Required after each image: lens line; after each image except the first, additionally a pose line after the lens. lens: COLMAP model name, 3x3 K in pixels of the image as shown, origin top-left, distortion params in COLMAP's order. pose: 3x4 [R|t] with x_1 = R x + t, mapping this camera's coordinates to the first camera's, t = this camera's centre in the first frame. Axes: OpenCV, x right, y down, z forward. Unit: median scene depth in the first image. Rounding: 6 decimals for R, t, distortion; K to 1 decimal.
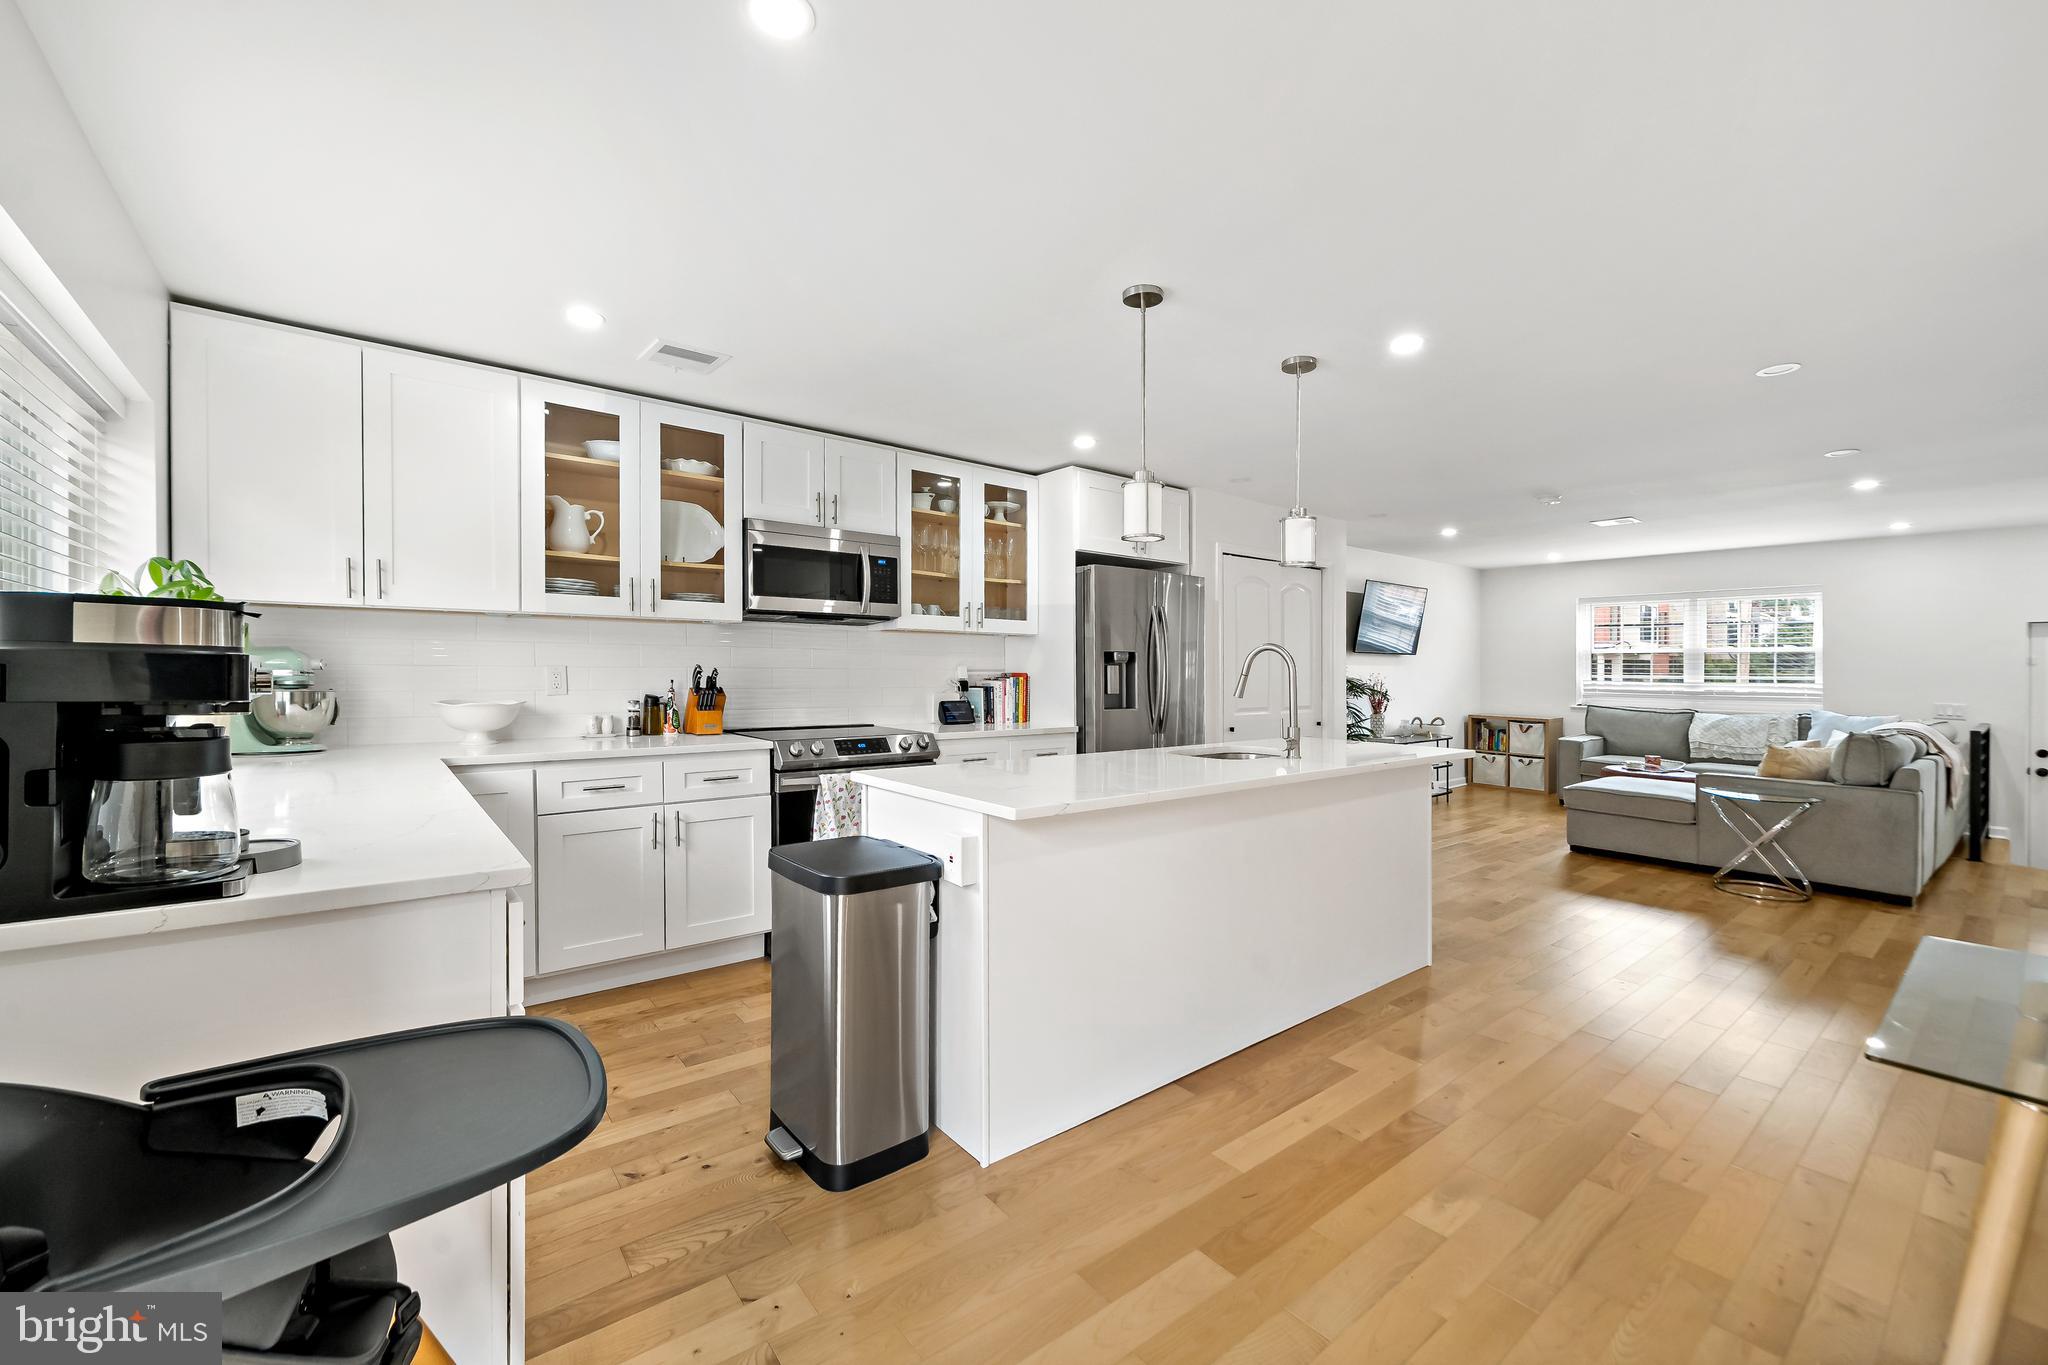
lens RADIAL K [[799.7, 0, 1024.0], [0, 799.7, 687.9], [0, 0, 1]] dist [0.001320, -0.000092]
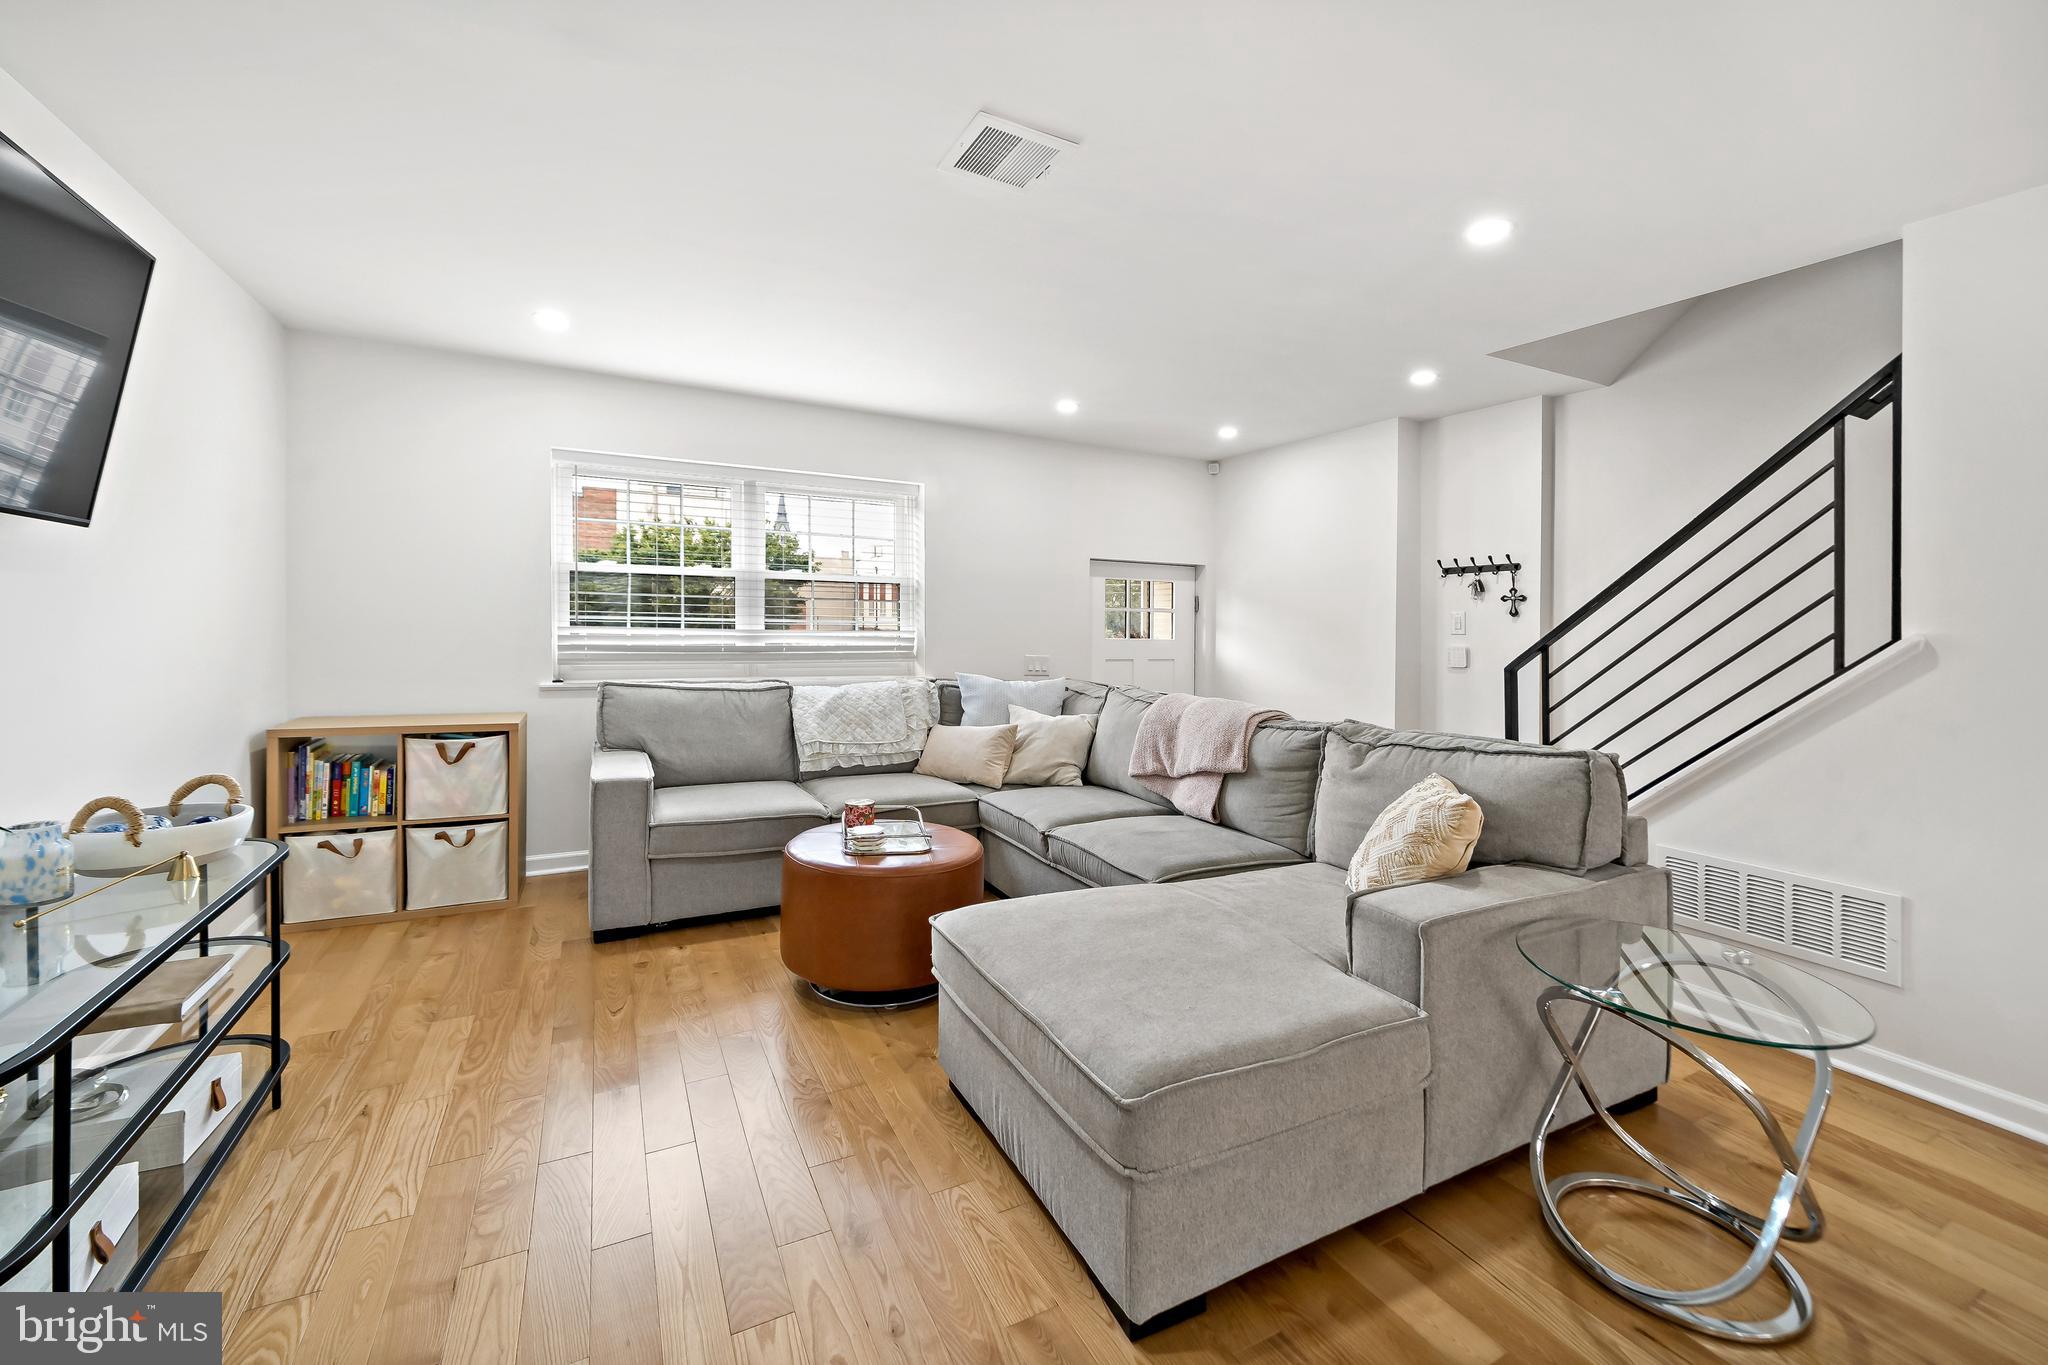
lens RADIAL K [[798.8, 0, 1033.3], [0, 798.8, 627.9], [0, 0, 1]] dist [0.000599, -0.000274]
pose [[0.167256, -0.007066, 0.985888, 0.639393], [0.007561, 0.999954, 0.005884, -0.021110], [-0.985884, 0.006470, 0.167302, 1.441105]]
